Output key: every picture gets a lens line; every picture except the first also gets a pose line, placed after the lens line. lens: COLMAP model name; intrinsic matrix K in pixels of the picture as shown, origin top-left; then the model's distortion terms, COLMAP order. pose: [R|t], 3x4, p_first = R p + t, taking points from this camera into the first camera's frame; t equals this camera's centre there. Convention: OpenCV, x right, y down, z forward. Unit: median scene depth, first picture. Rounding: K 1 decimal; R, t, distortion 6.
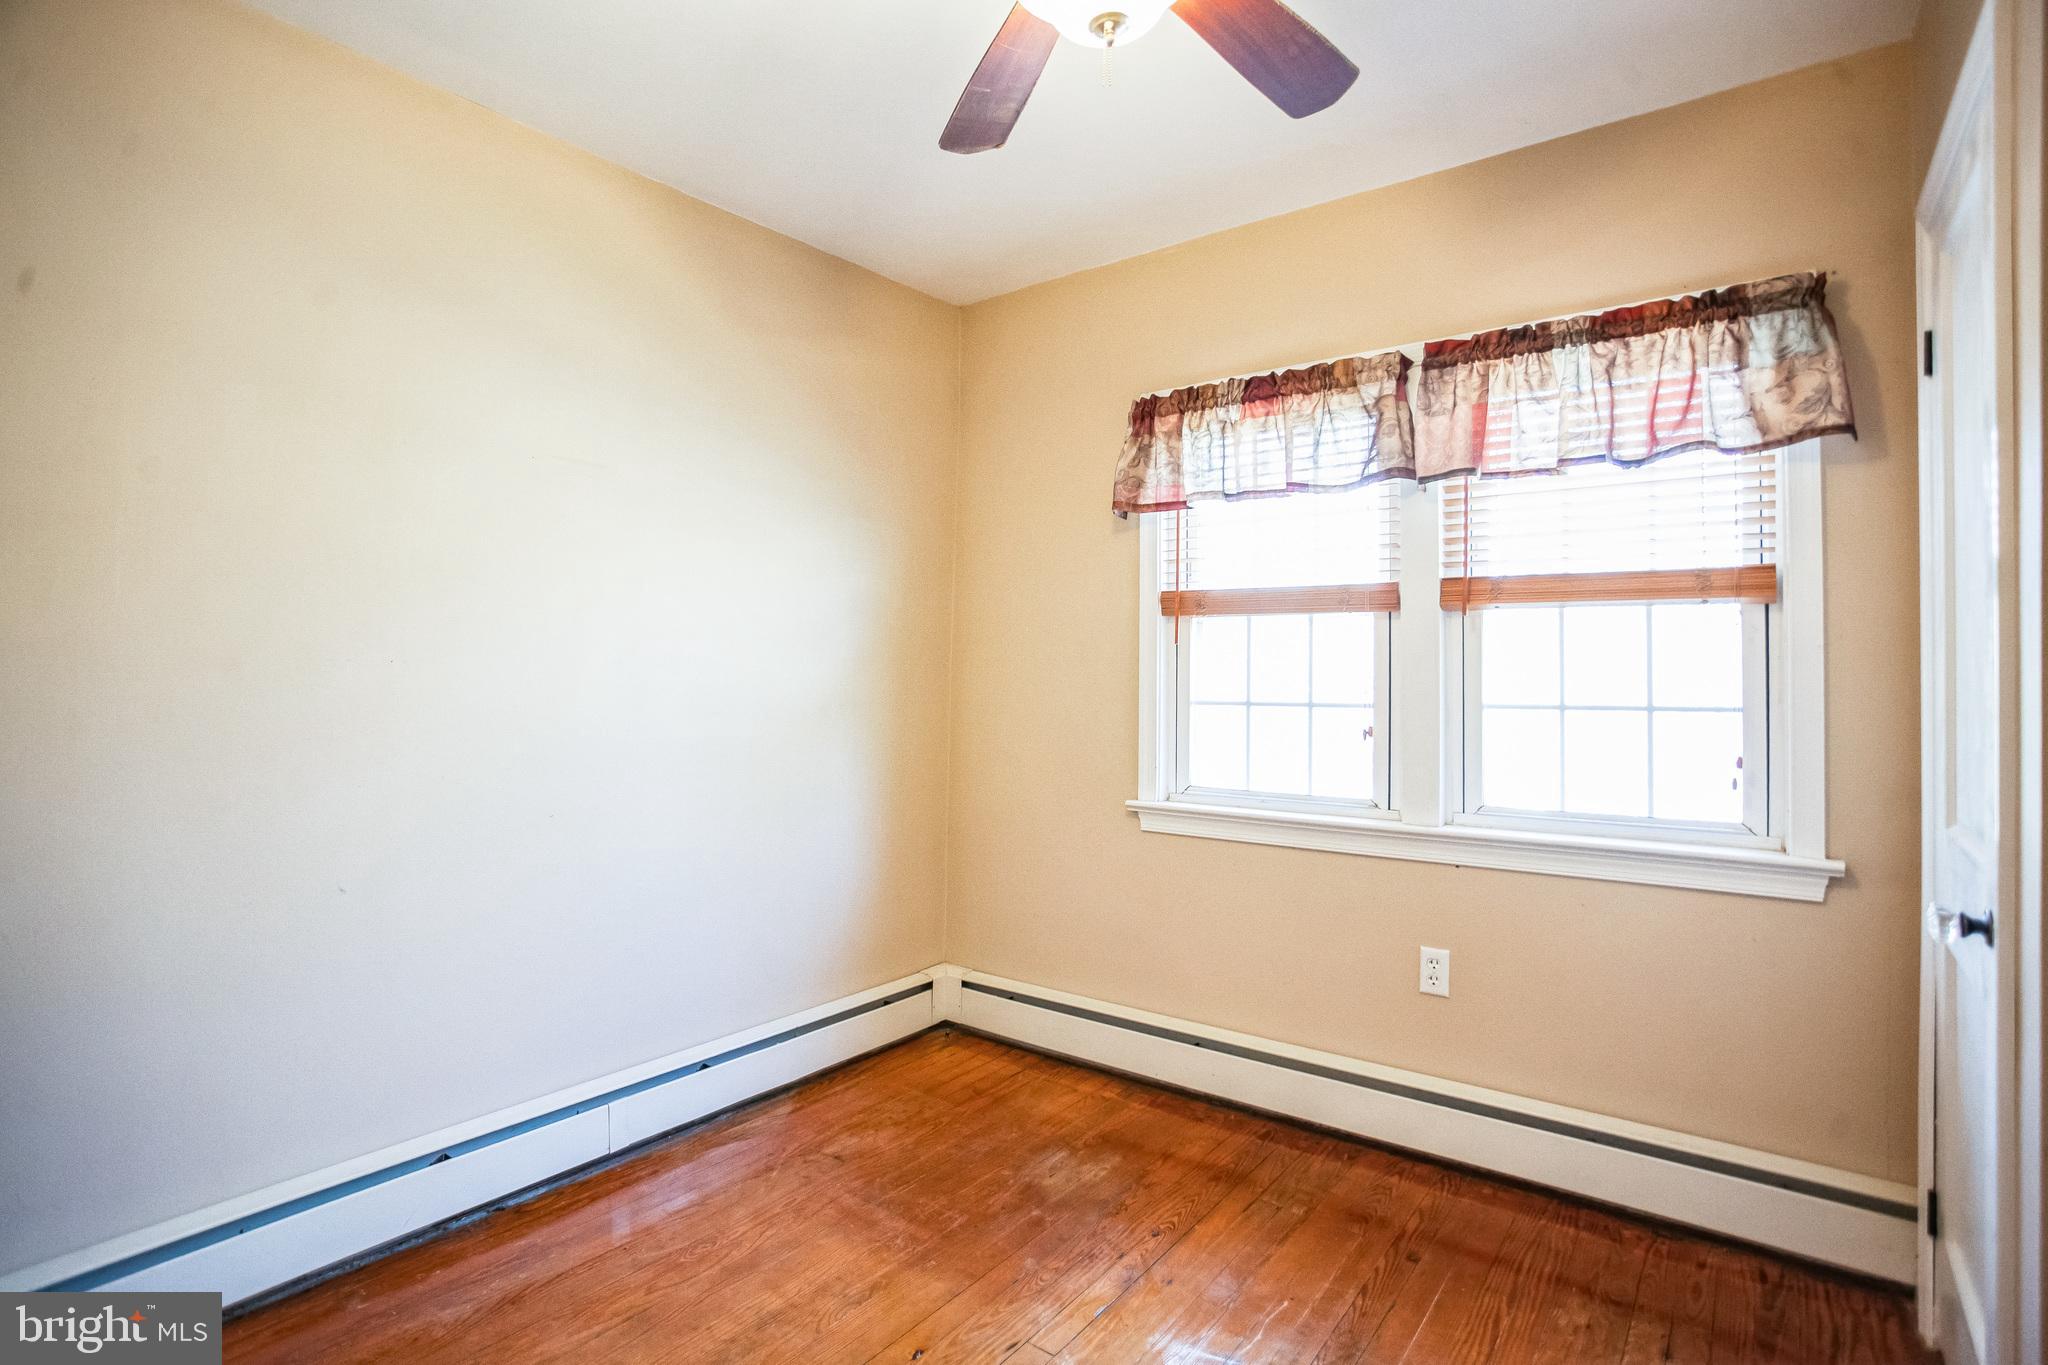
lens RADIAL K [[998.6, 0, 1015.4], [0, 998.6, 679.9], [0, 0, 1]] dist [-0.081597, 0.037664]
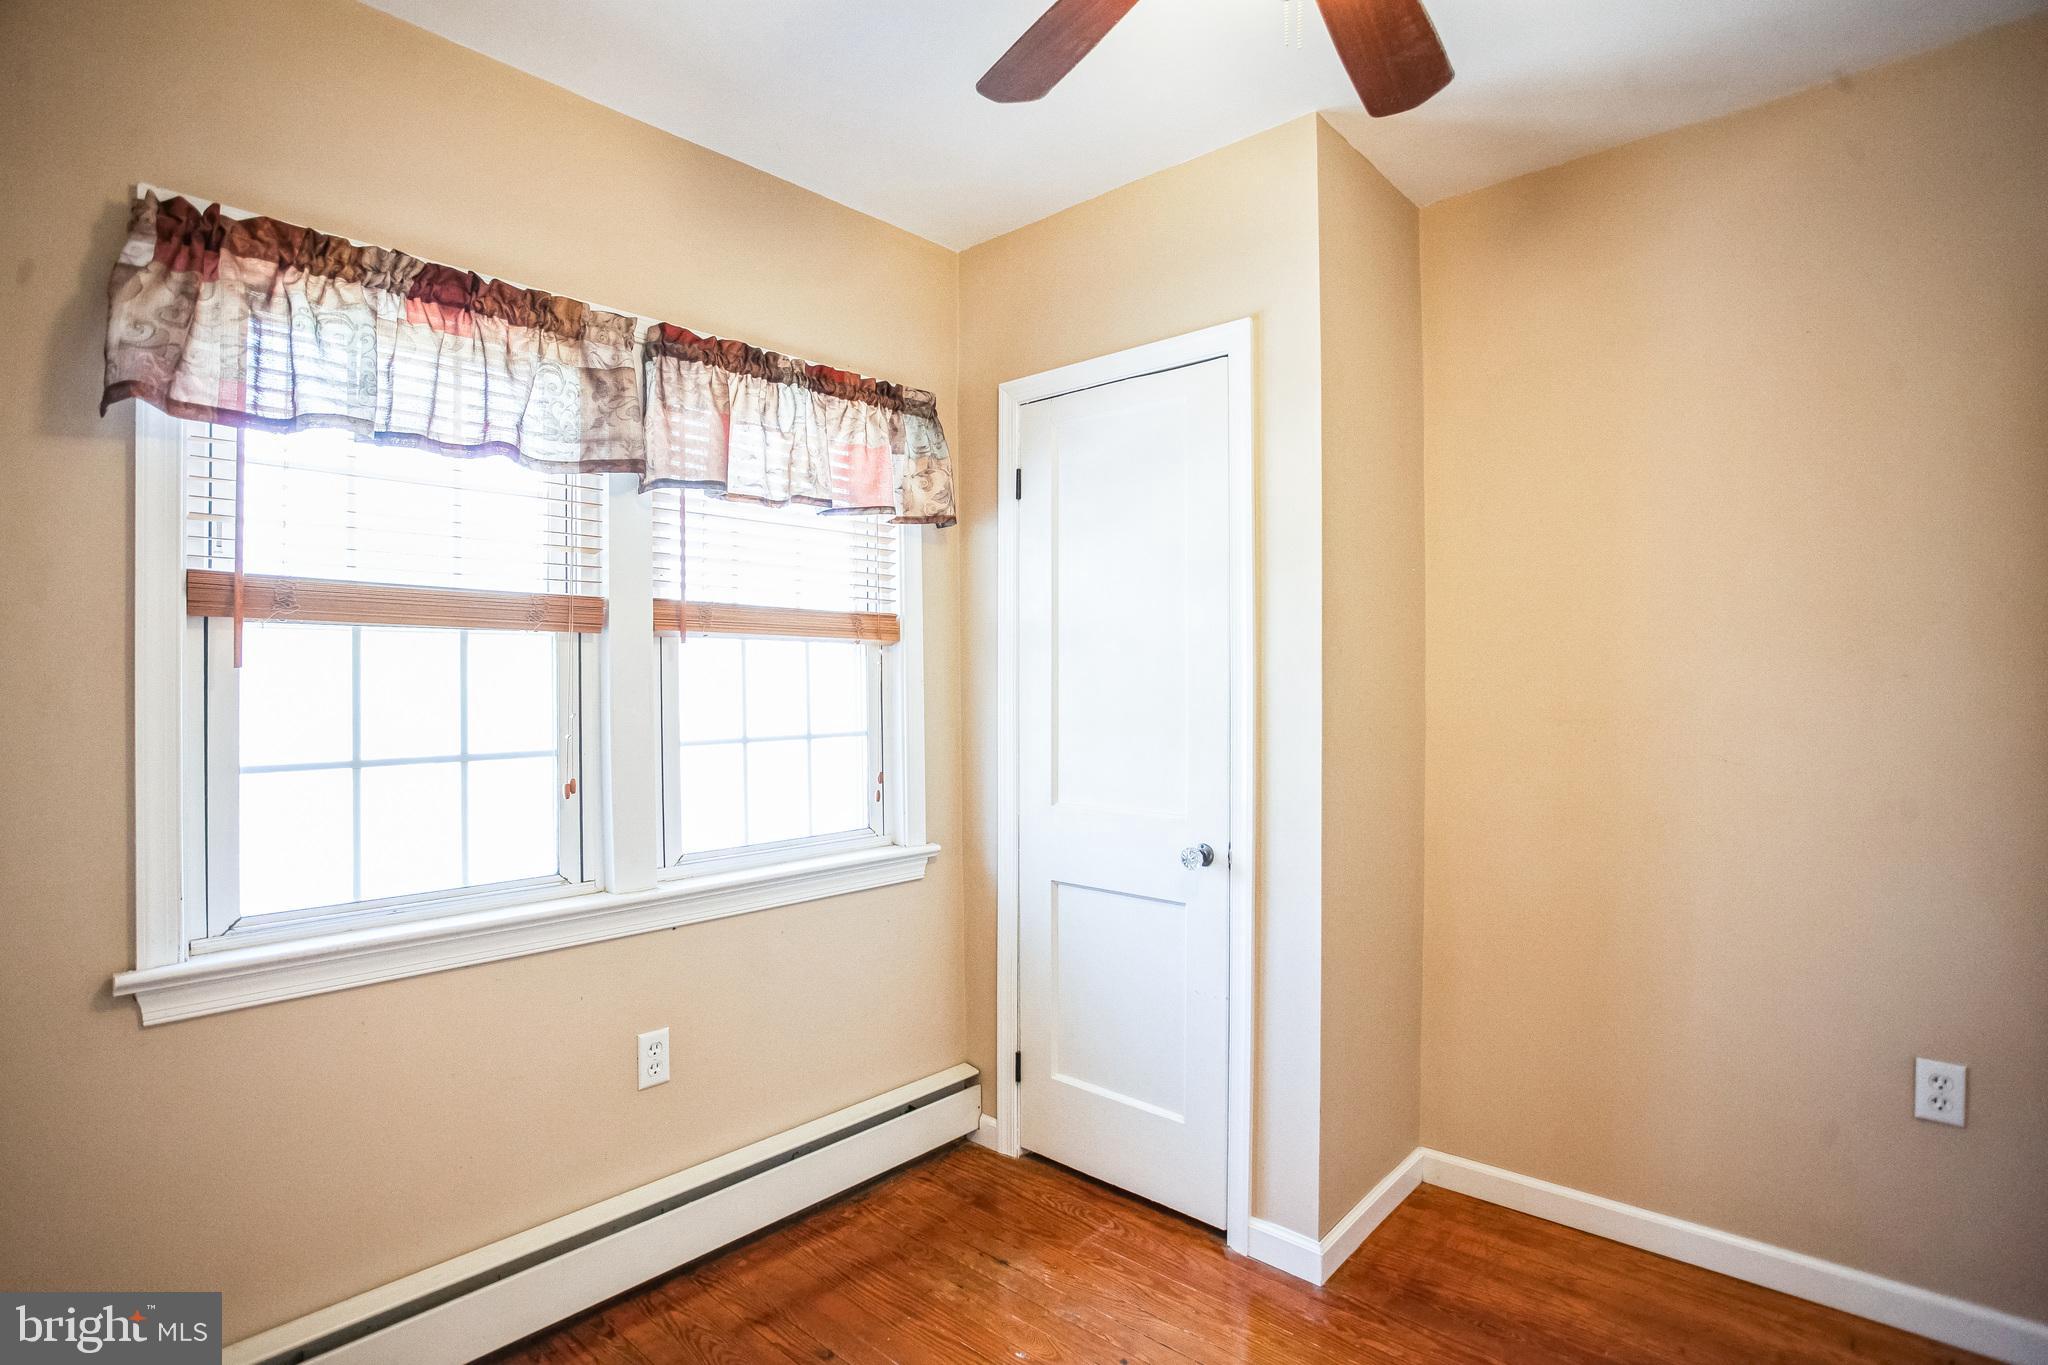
lens RADIAL K [[1013.4, 0, 1024.0], [0, 1013.4, 682.5], [0, 0, 1]] dist [-0.076598, 0.039055]
pose [[0.075843, -0.001967, 0.997118, -0.409551], [0.013518, 0.999908, 0.000945, -0.026098], [-0.997028, 0.013407, 0.075862, 0.603682]]
